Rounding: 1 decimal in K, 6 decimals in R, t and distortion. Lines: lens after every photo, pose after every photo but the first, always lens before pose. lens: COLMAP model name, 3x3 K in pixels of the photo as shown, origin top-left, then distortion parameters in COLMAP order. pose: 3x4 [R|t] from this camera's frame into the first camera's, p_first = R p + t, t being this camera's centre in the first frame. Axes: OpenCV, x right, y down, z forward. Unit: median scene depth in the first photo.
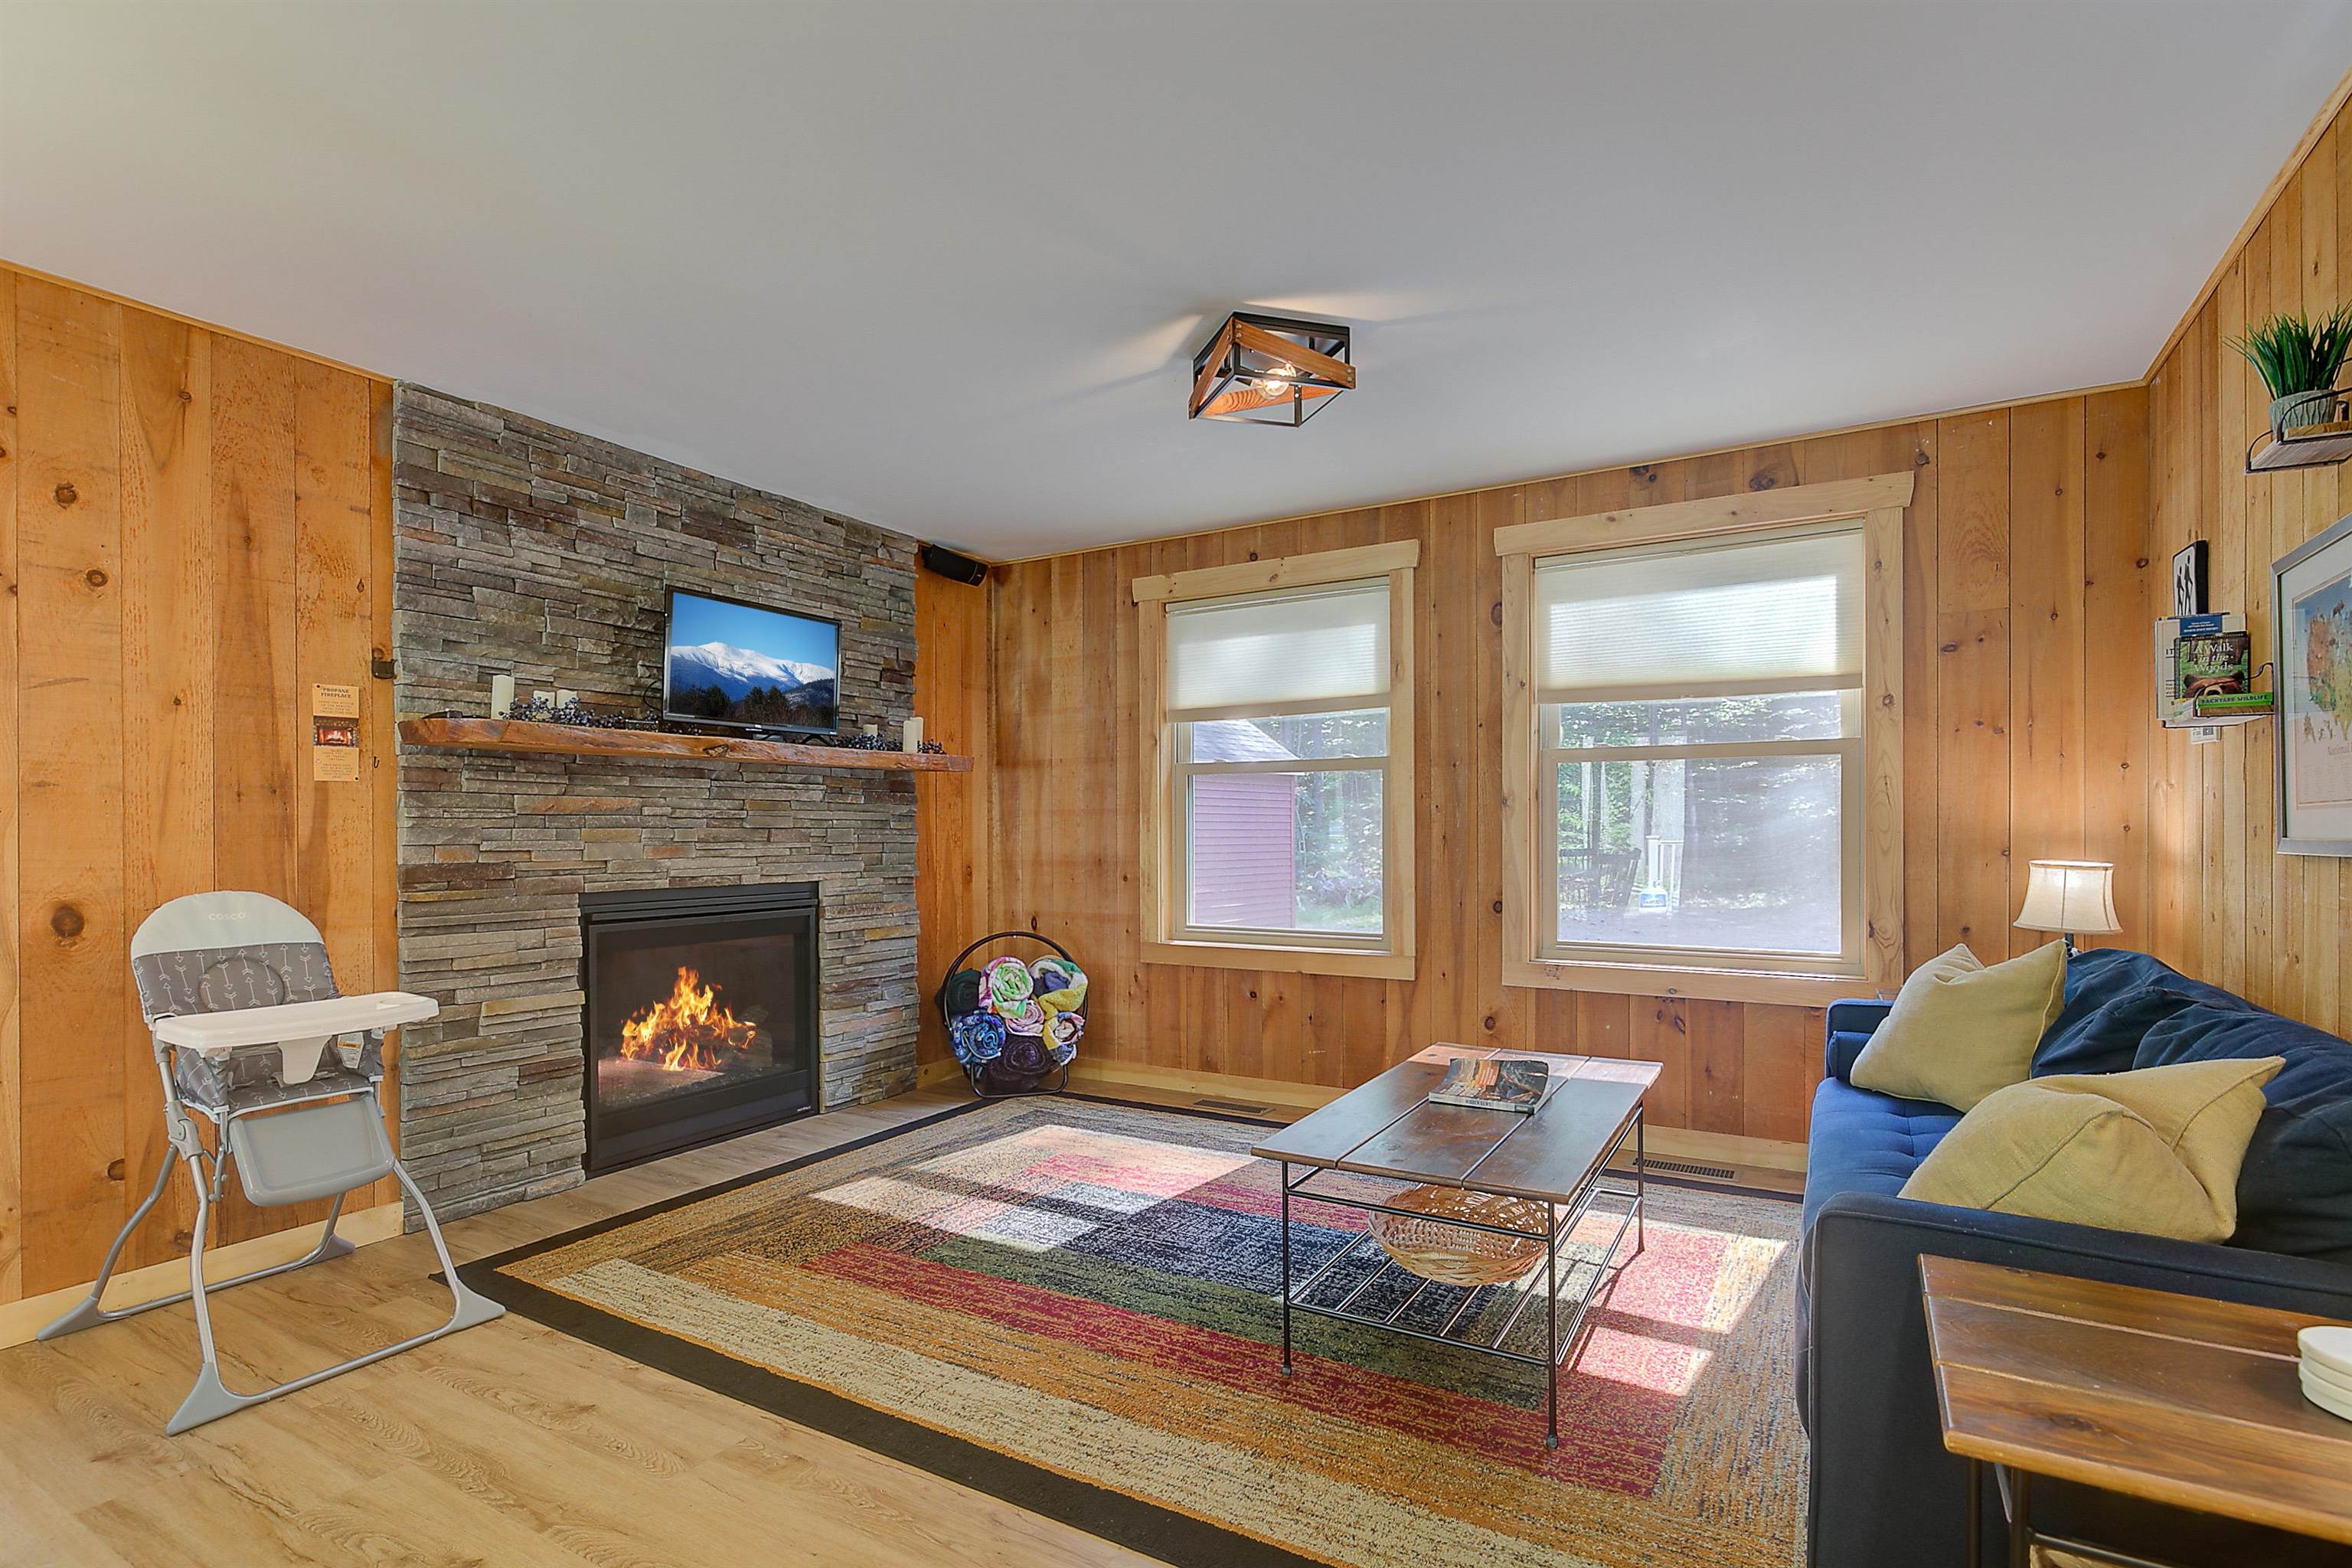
lens RADIAL K [[1087.3, 0, 1106.4], [0, 1087.3, 830.1], [0, 0, 1]] dist [0.001819, 0.000430]
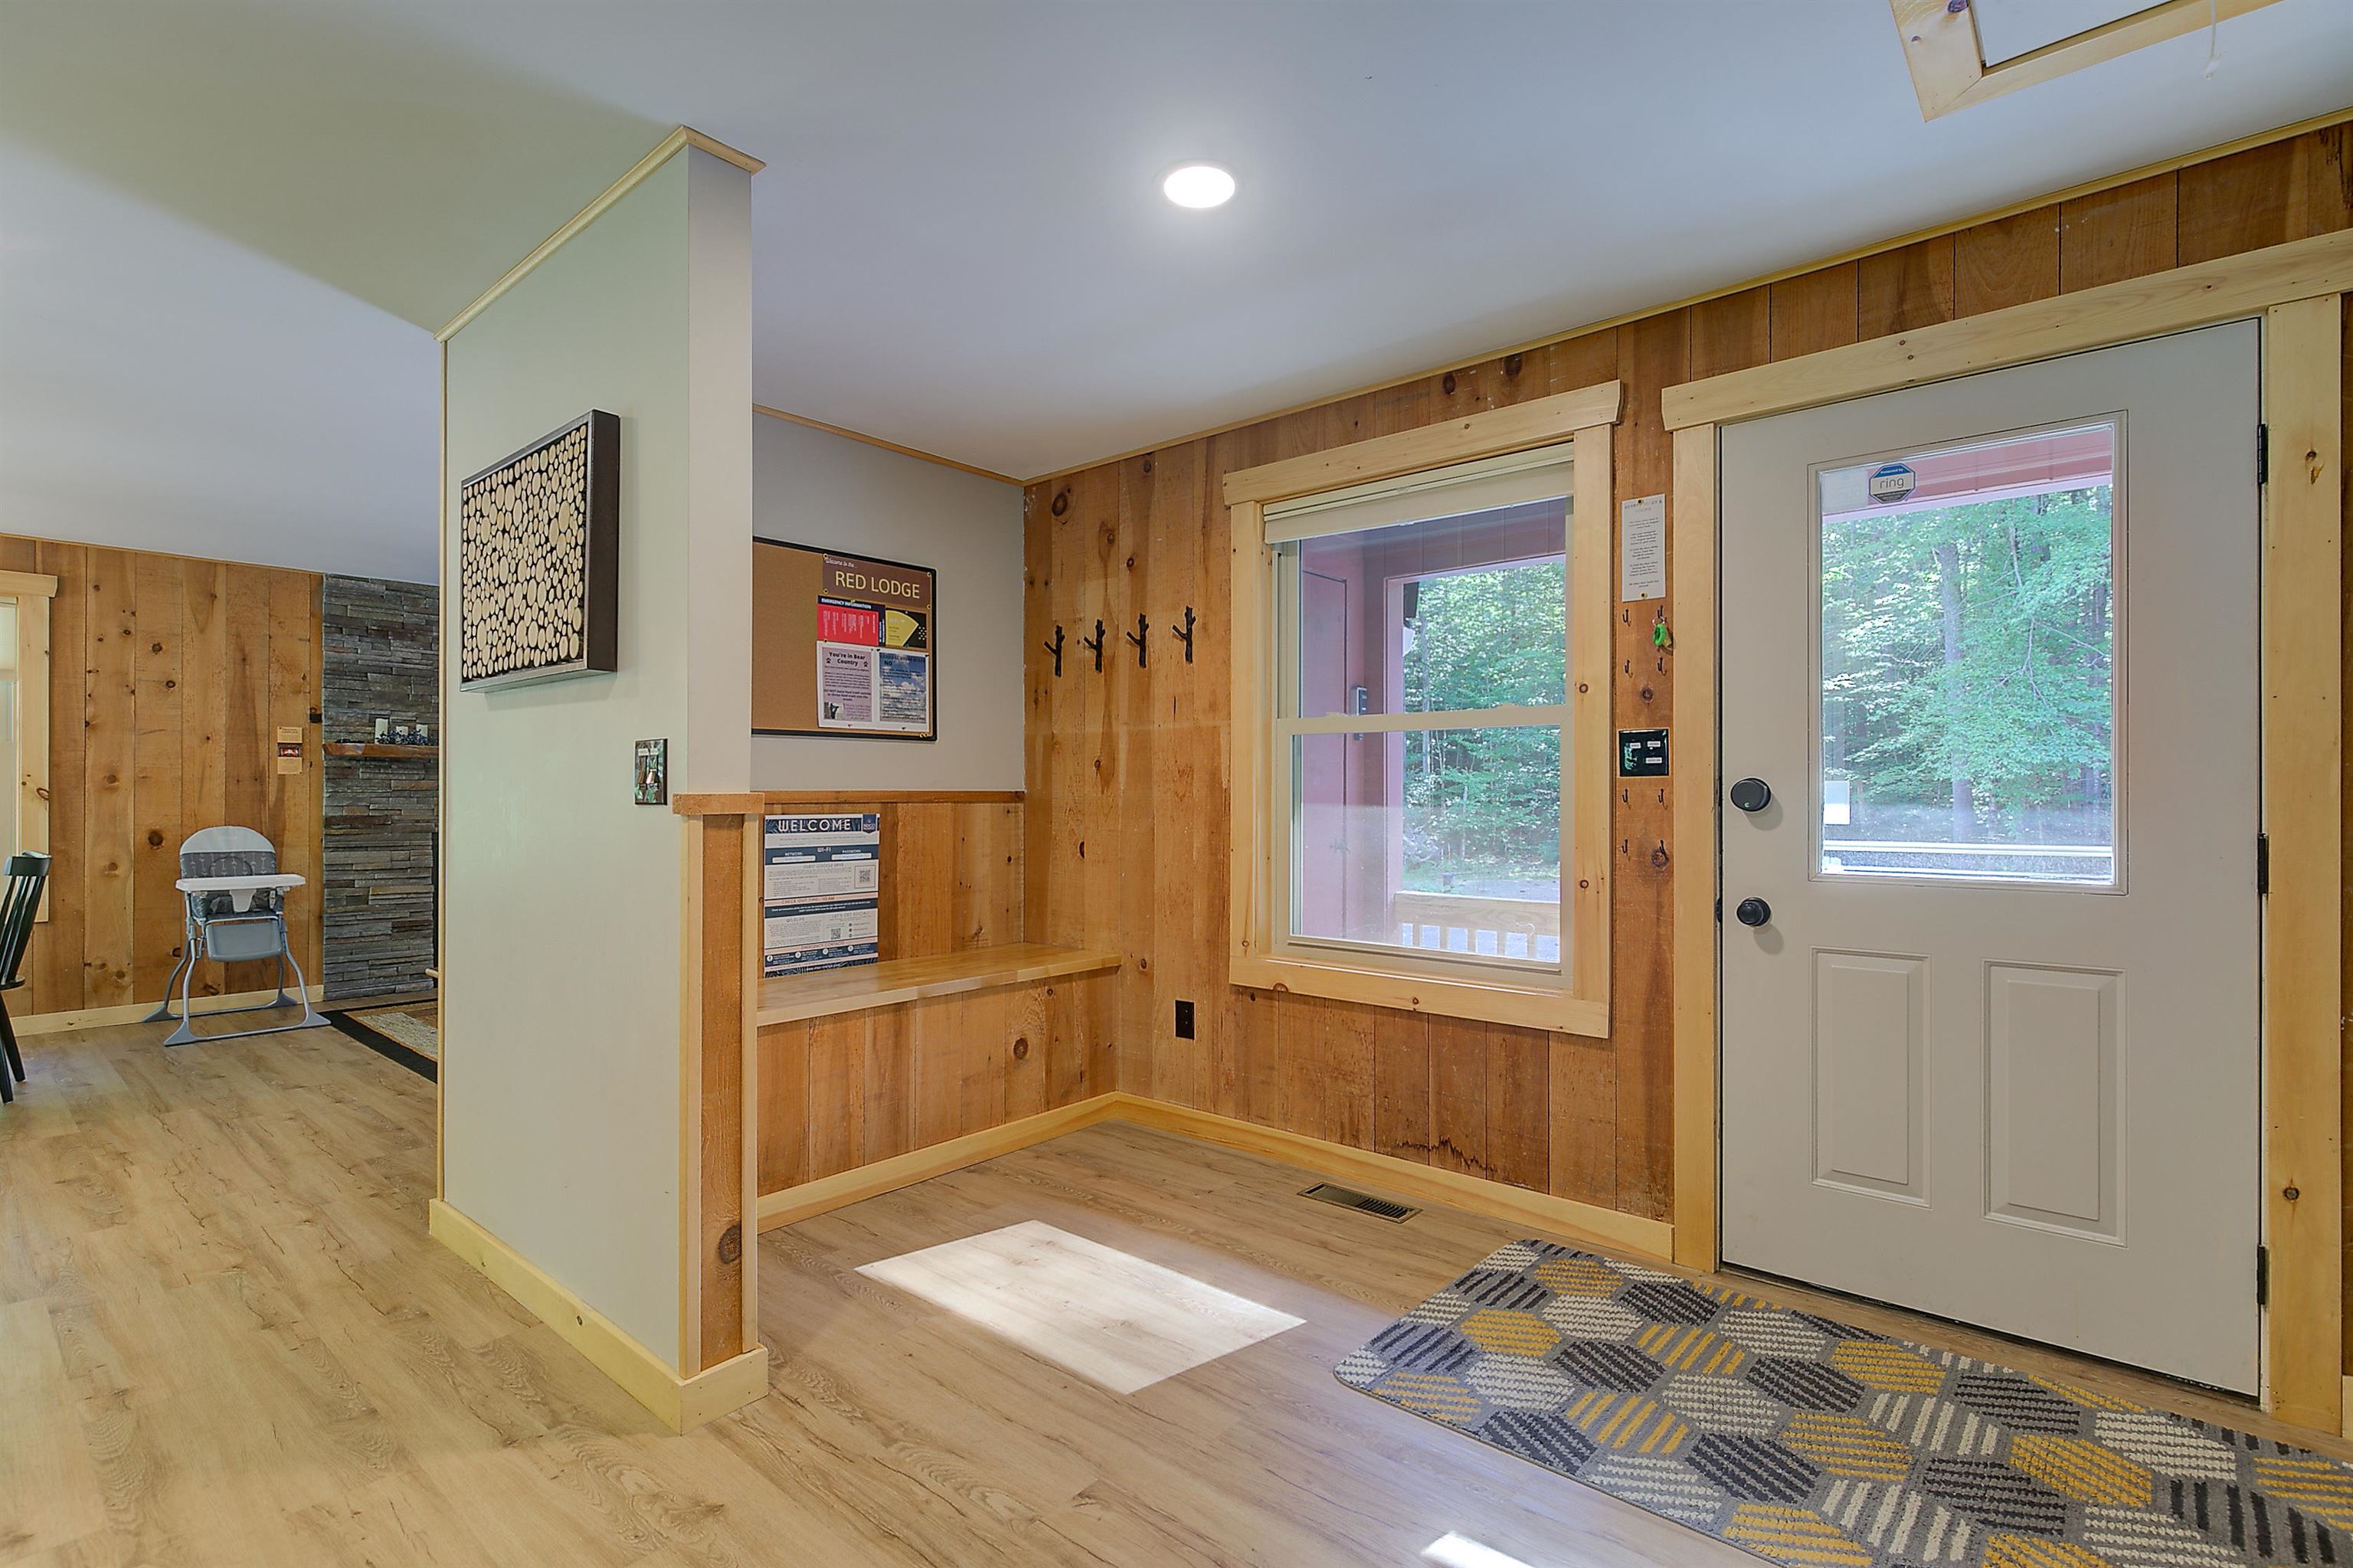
lens RADIAL K [[1087.8, 0, 1184.6], [0, 1087.8, 795.9], [0, 0, 1]] dist [0.001819, 0.000430]
pose [[0.988799, -0.003304, -0.149216, 1.292757], [0.001763, 0.999944, -0.010459, 0.020499], [0.149242, 0.010078, 0.988749, -0.789919]]
